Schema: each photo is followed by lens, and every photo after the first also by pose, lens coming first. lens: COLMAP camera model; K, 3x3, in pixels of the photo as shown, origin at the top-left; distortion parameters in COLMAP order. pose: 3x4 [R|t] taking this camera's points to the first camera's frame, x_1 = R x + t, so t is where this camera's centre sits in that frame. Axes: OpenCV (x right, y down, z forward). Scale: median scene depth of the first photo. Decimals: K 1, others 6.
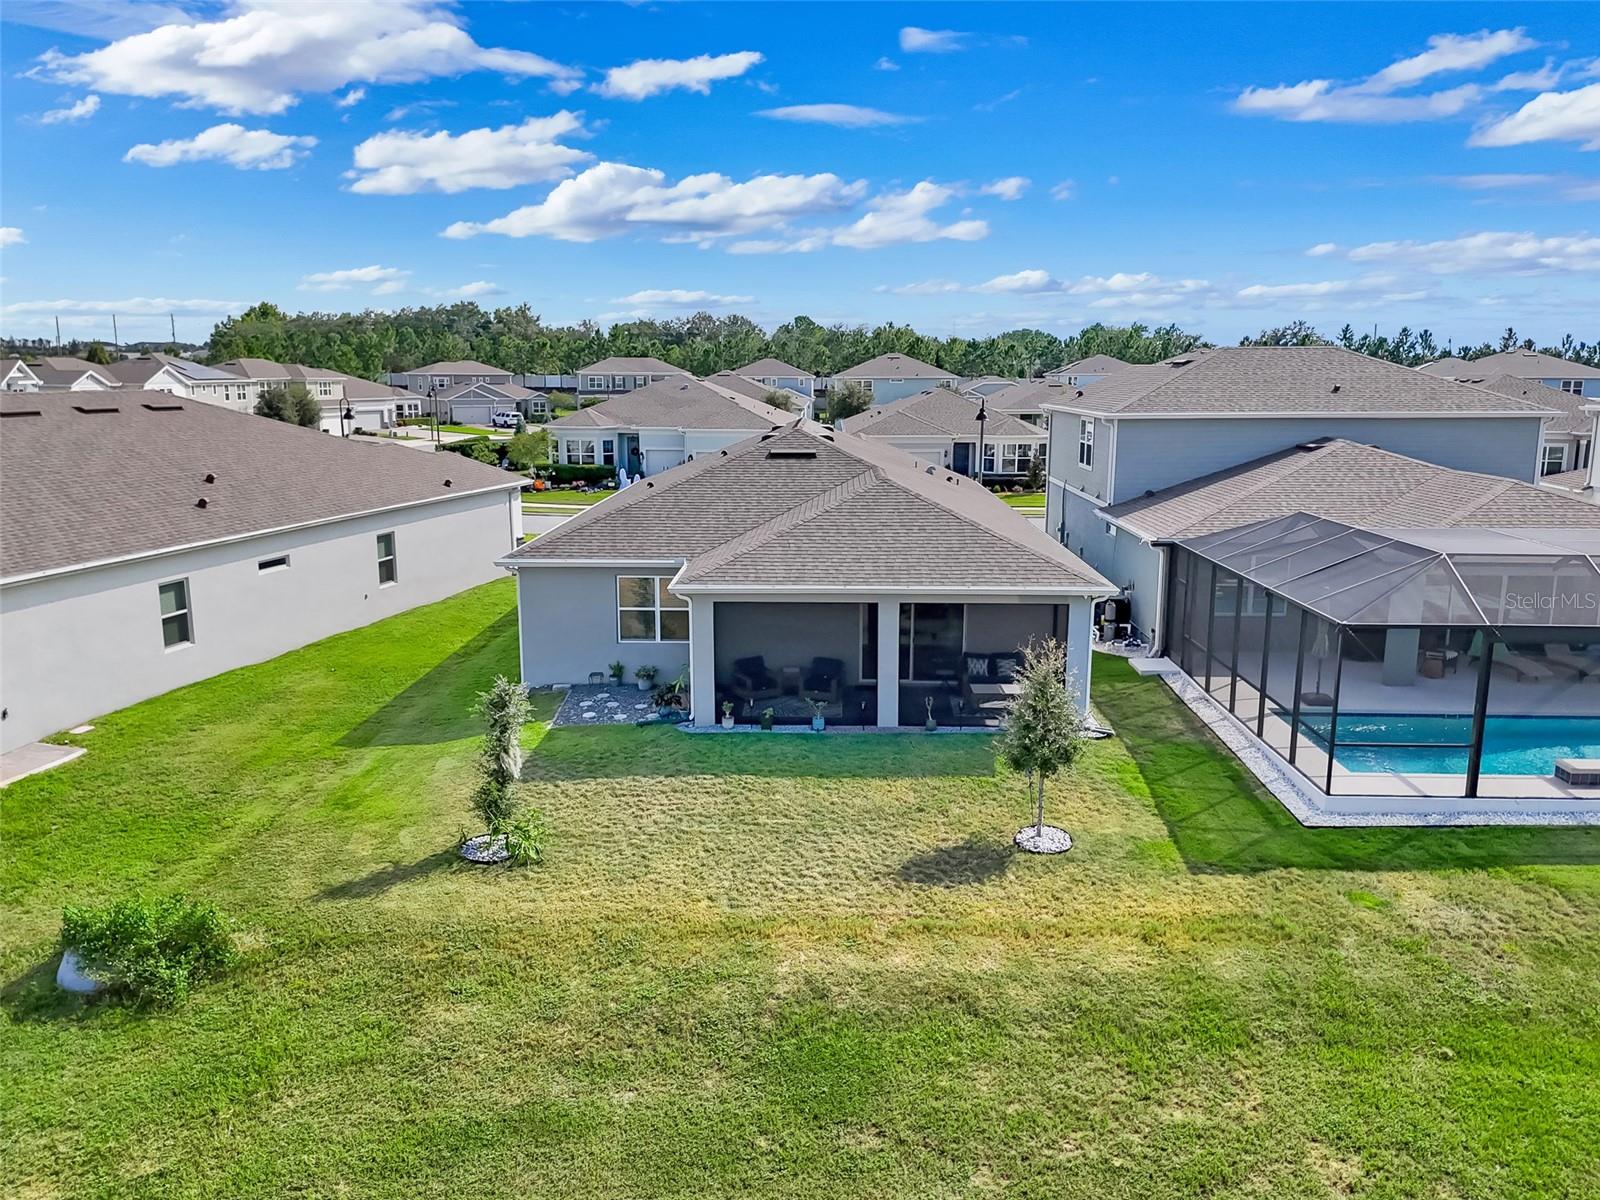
lens RADIAL K [[1227.5, 0, 786.2], [0, 1227.5, 699.9], [0, 0, 1]] dist [0.063195, -0.058984]
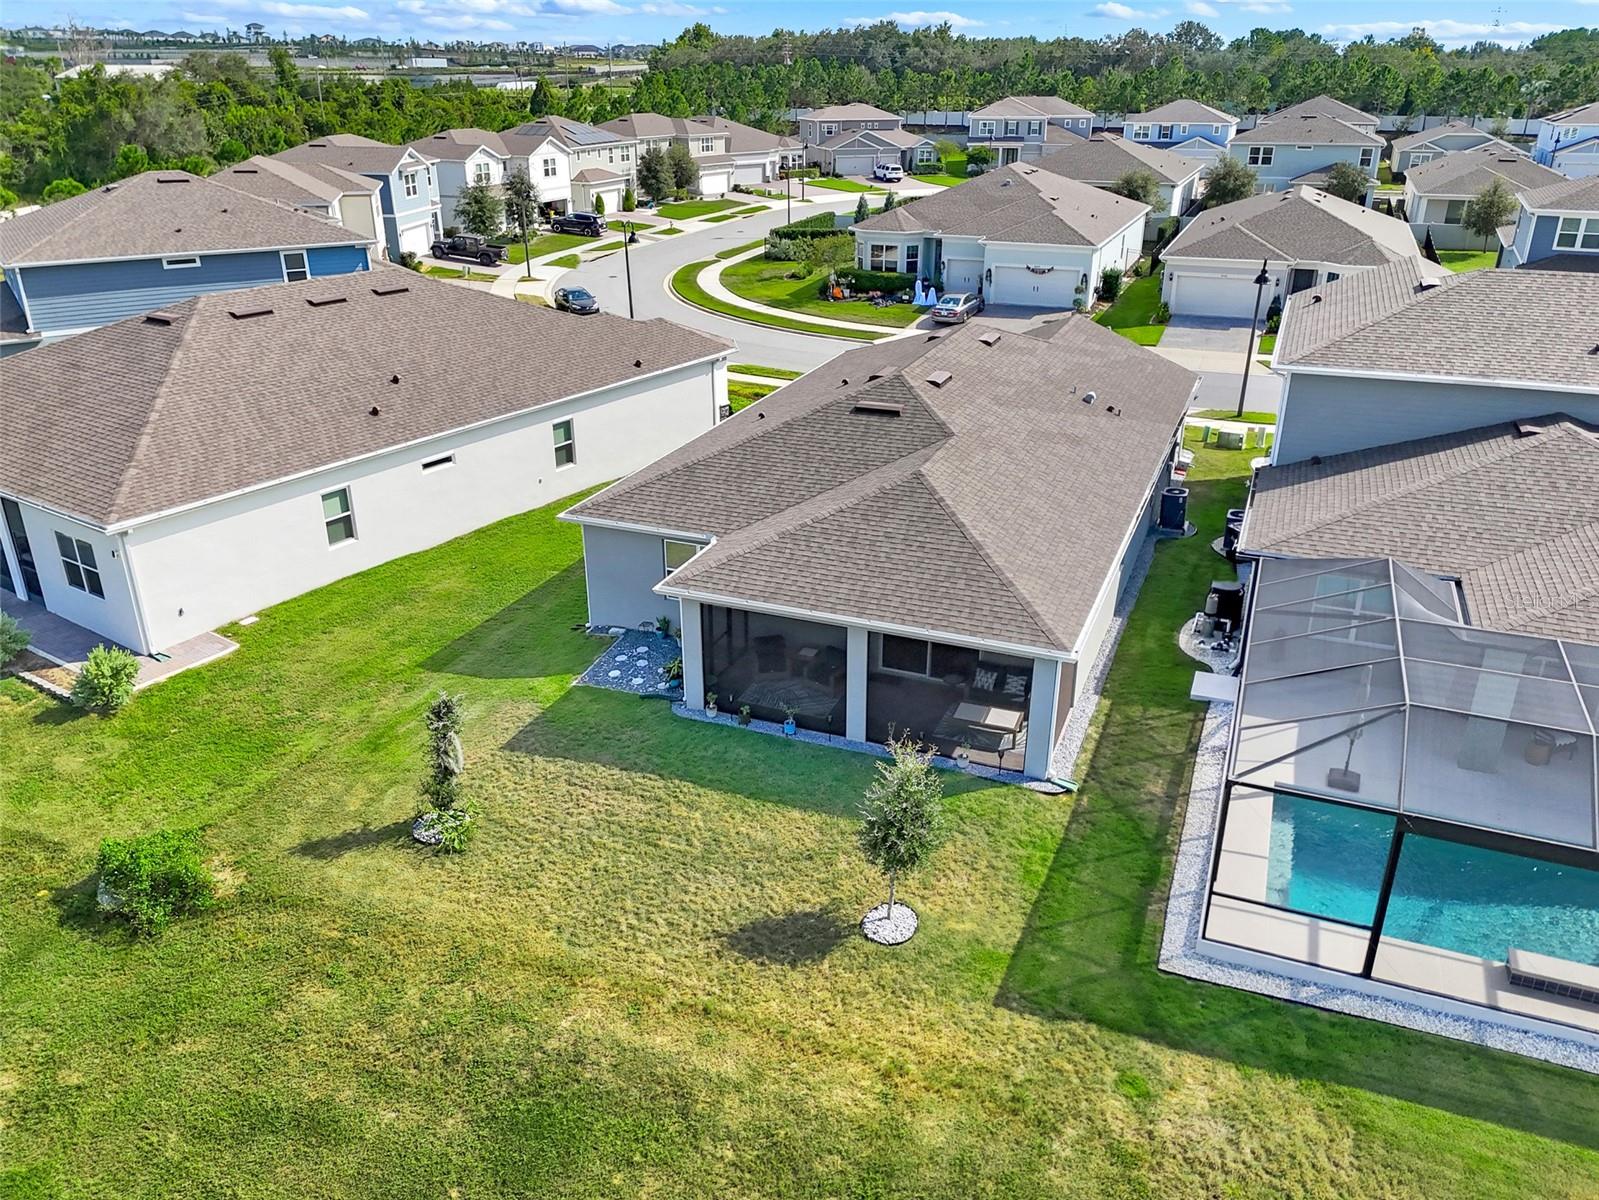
lens RADIAL K [[1226.7, 0, 821.5], [0, 1226.7, 663.5], [0, 0, 1]] dist [0.063195, -0.058984]
pose [[0.933079, 0.160163, -0.322041, 0.361112], [-0.086369, 0.968956, 0.231654, -0.264733], [0.349147, -0.188338, 0.917946, 0.060676]]
